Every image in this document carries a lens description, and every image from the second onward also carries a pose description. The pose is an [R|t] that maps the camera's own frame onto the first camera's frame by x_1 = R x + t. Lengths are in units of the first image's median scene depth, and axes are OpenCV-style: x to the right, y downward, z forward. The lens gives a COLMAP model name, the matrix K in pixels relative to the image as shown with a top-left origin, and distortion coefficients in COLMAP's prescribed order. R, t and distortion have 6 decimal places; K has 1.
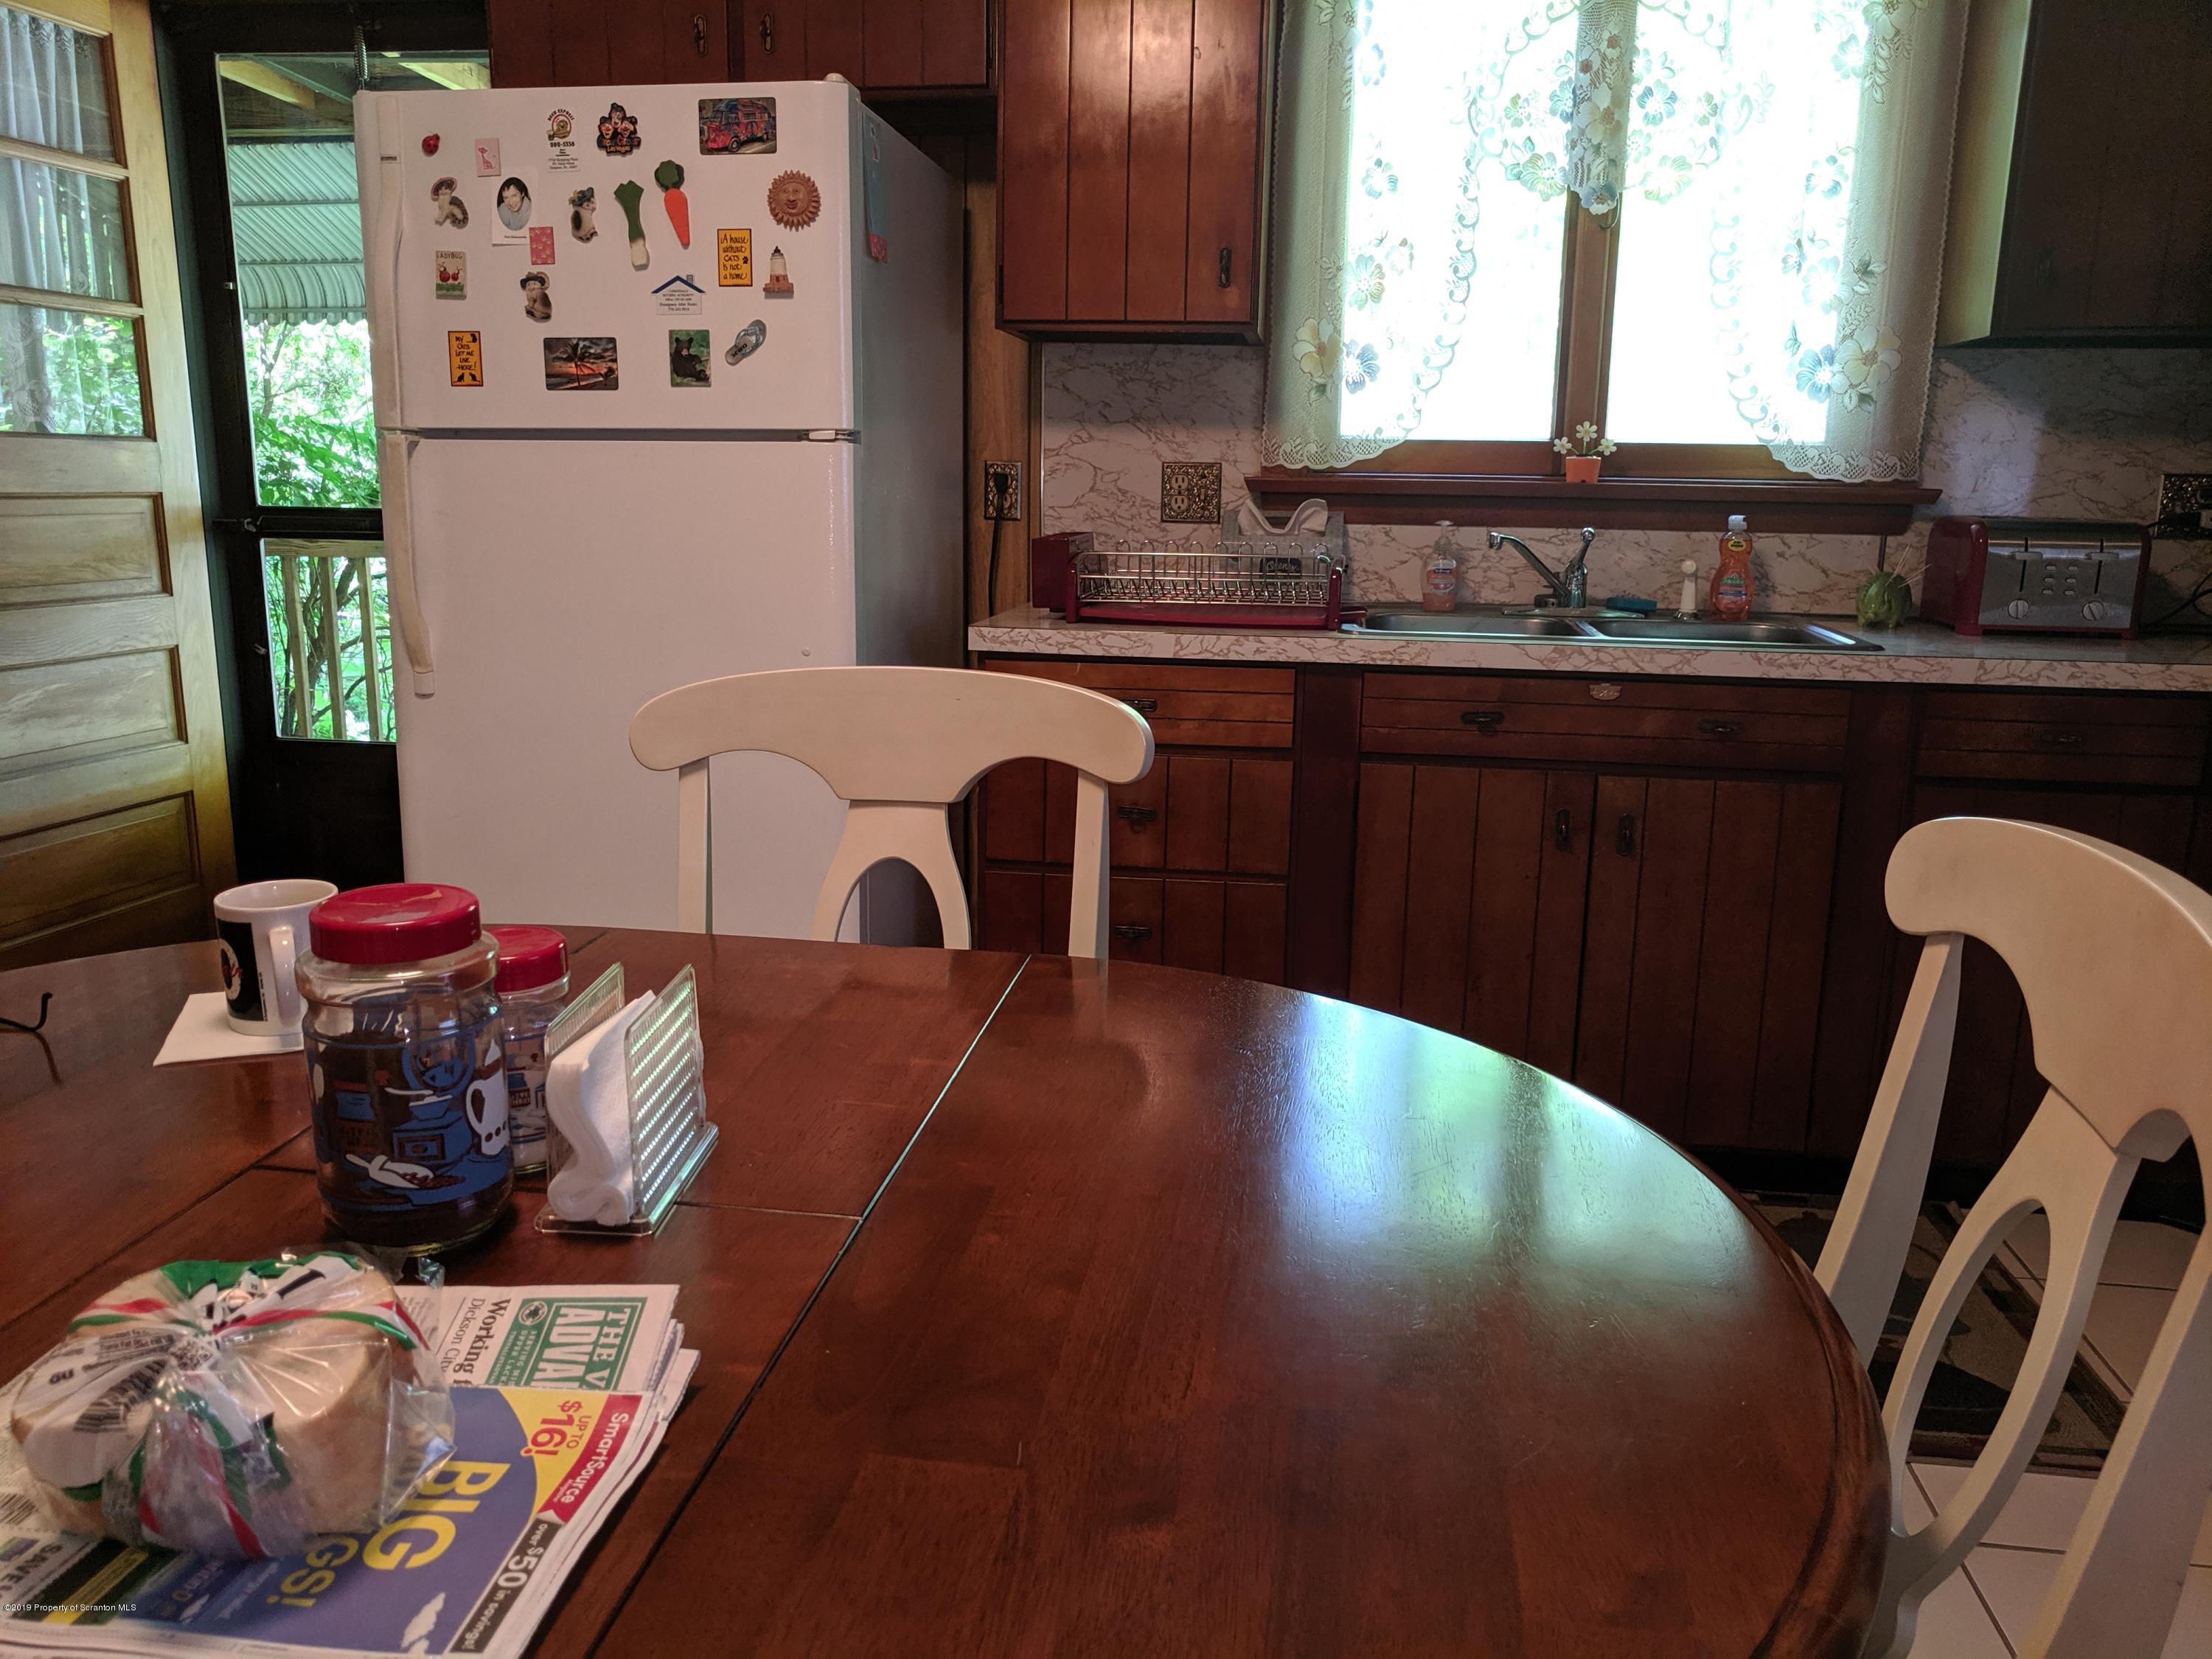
lens RADIAL K [[1665.3, 0, 1109.9], [0, 1665.3, 873.1], [0, 0, 1]] dist [-0.006454, 0.016214]
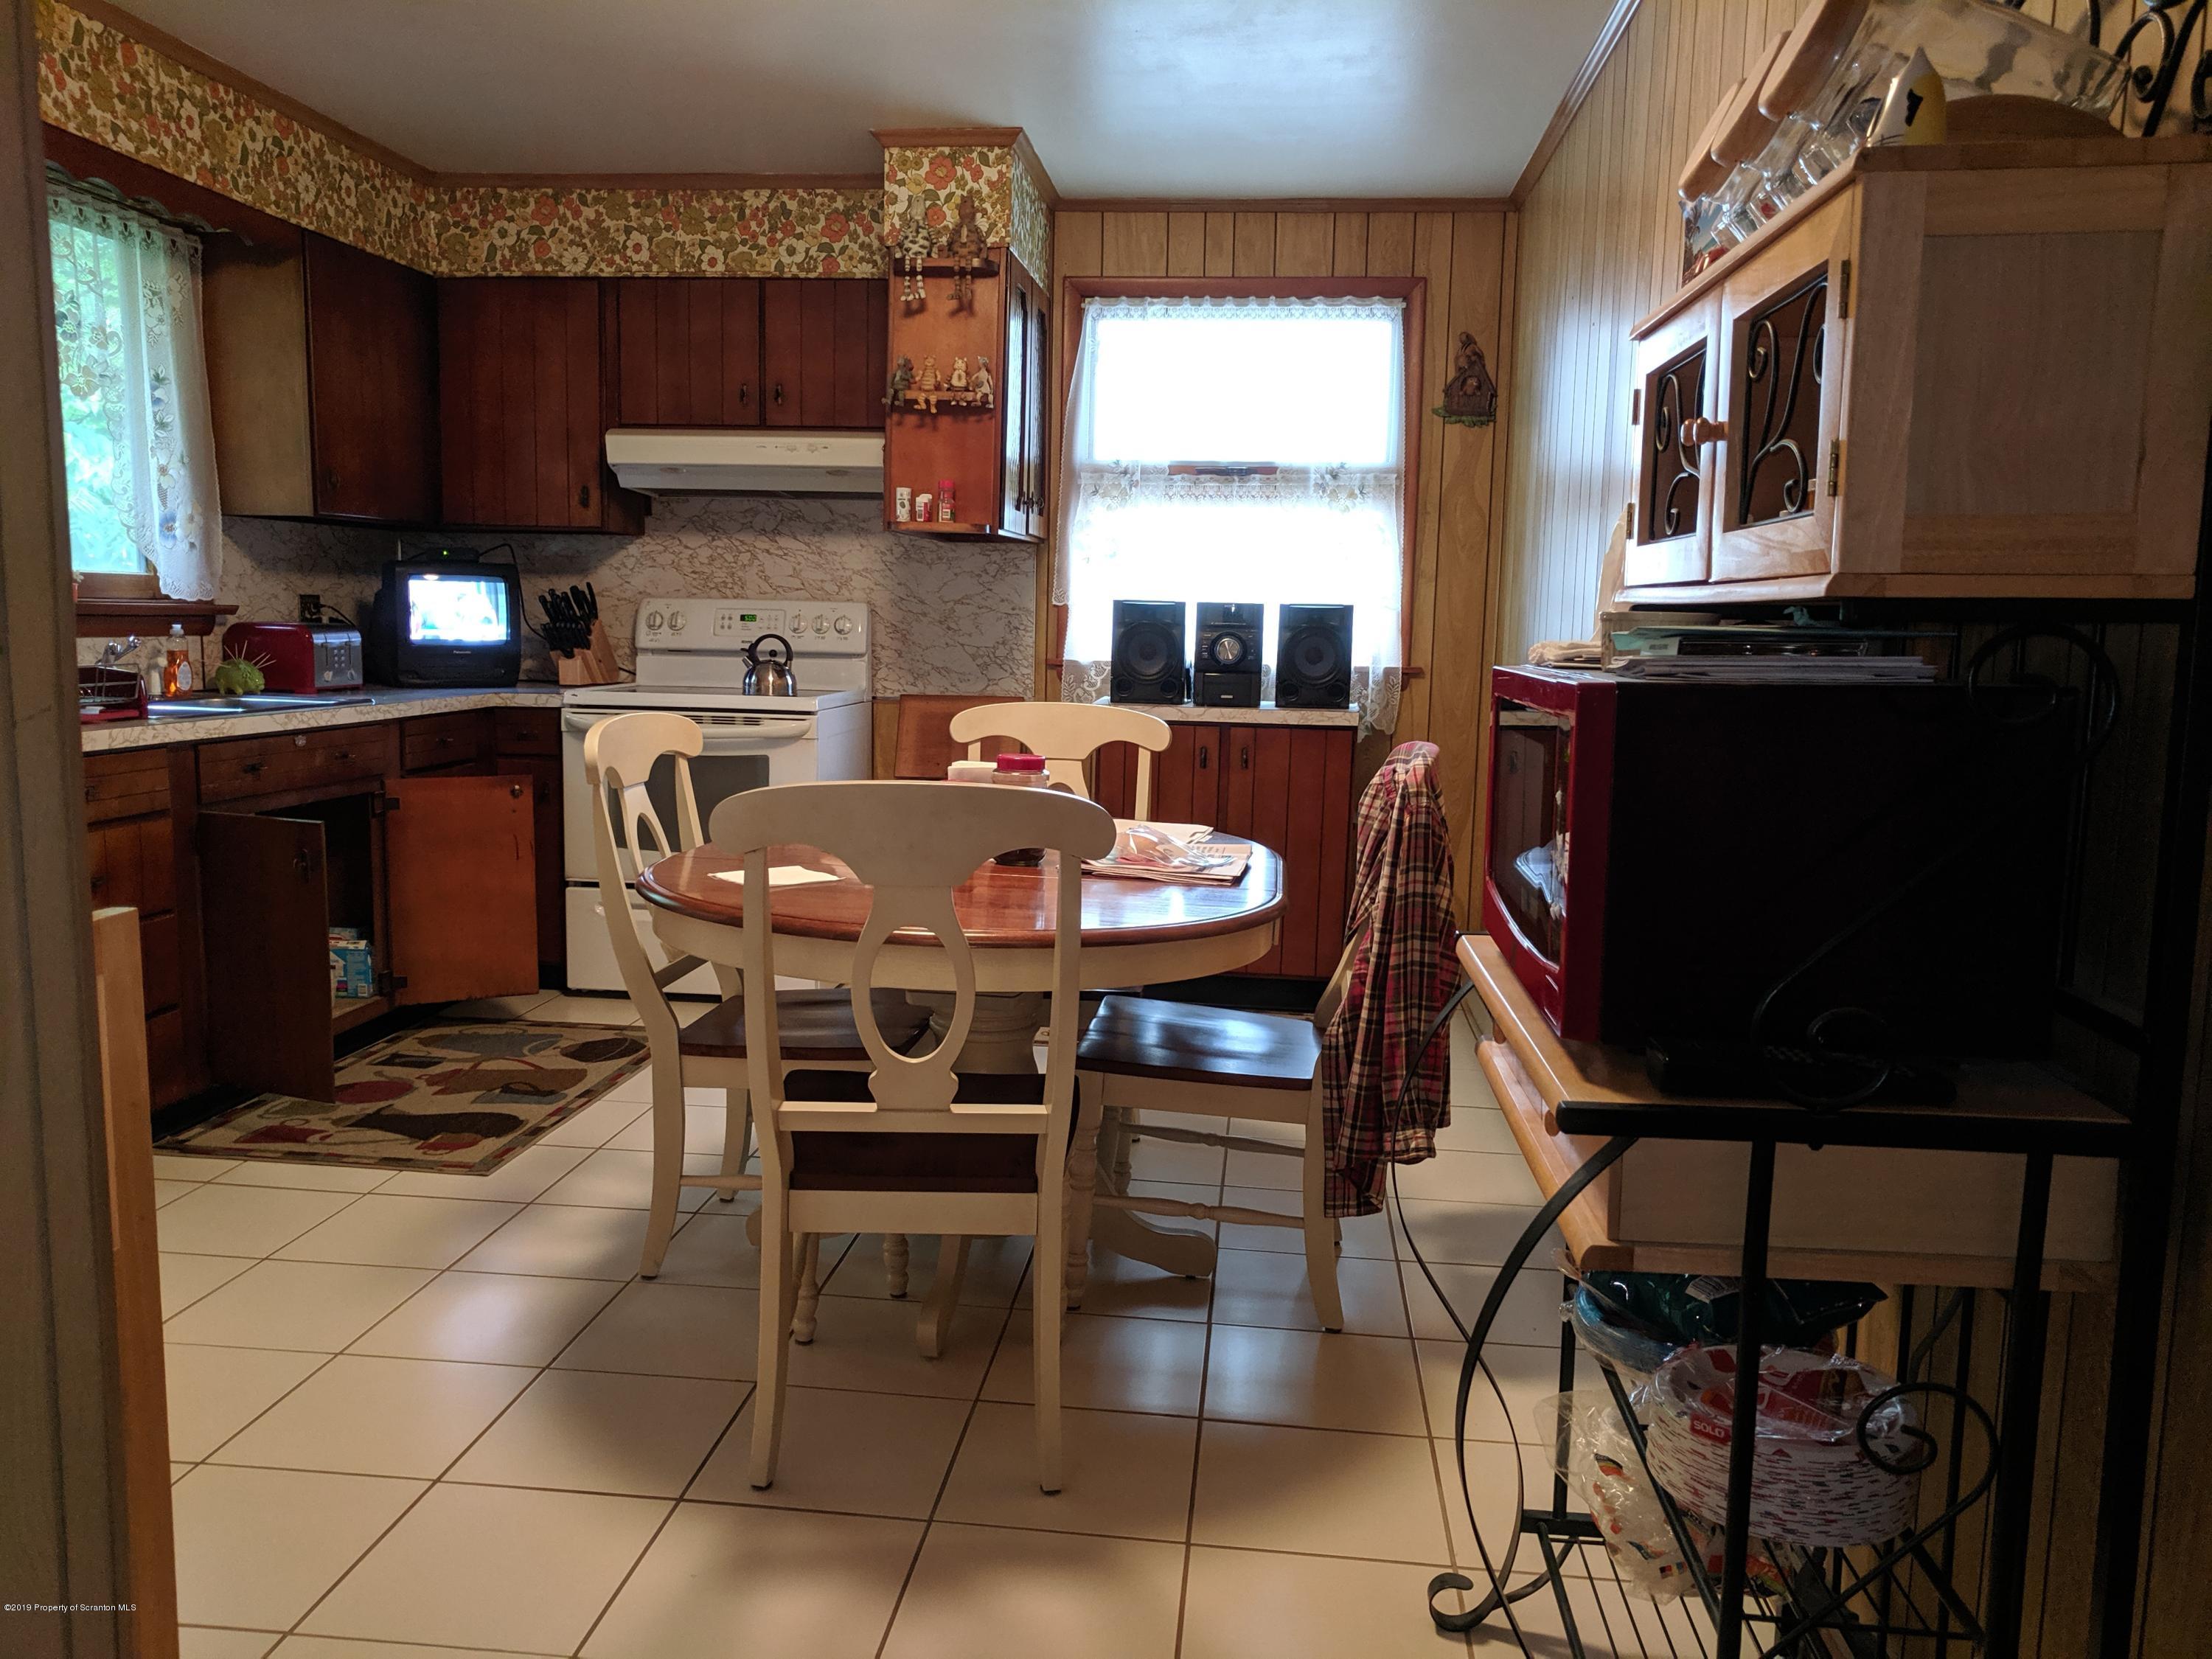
lens RADIAL K [[1665.3, 0, 1104.7], [0, 1665.3, 827.2], [0, 0, 1]] dist [-0.006454, 0.016214]
pose [[-0.028802, -0.148585, 0.988480, -1.532447], [0.179403, 0.972064, 0.151345, -0.157411], [-0.983354, 0.181695, -0.001341, 0.303761]]
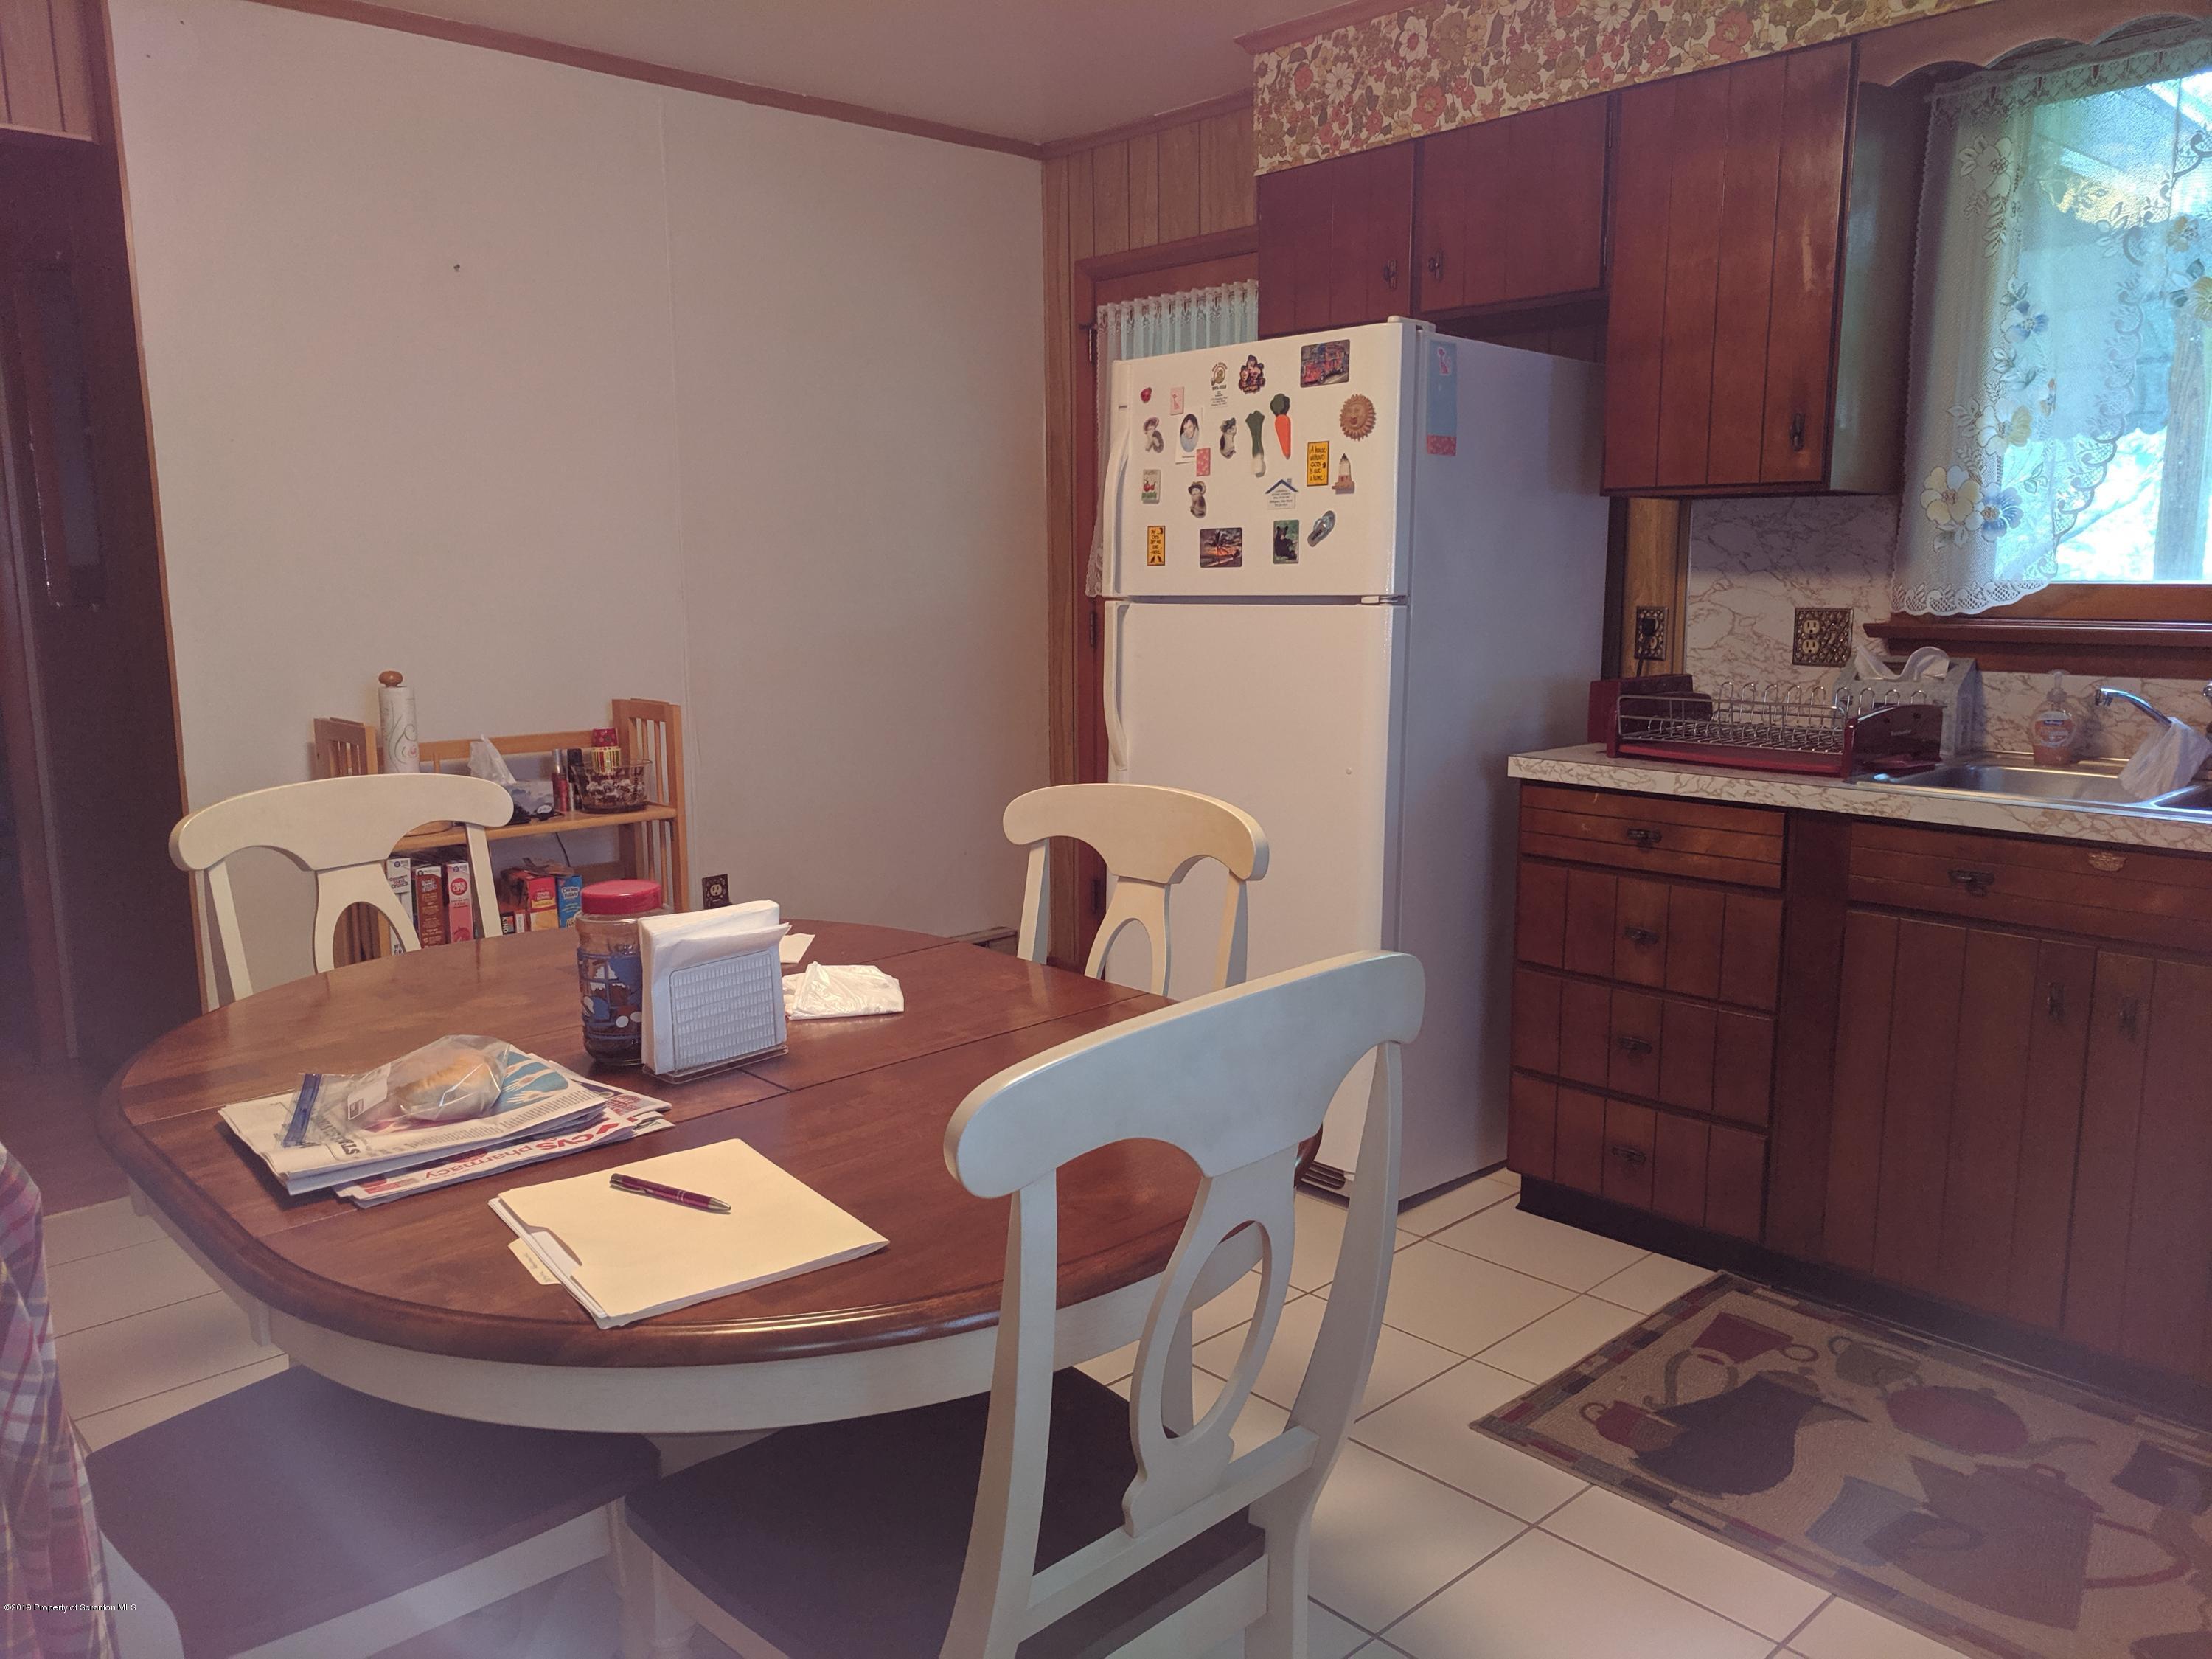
lens RADIAL K [[1665.3, 0, 1206.3], [0, 1665.3, 920.8], [0, 0, 1]] dist [-0.006454, 0.016214]
pose [[0.792061, 0.111627, -0.600149, 0.466241], [-0.127677, 0.991688, 0.015948, -0.026140], [0.596941, 0.063994, 0.799729, -0.052250]]
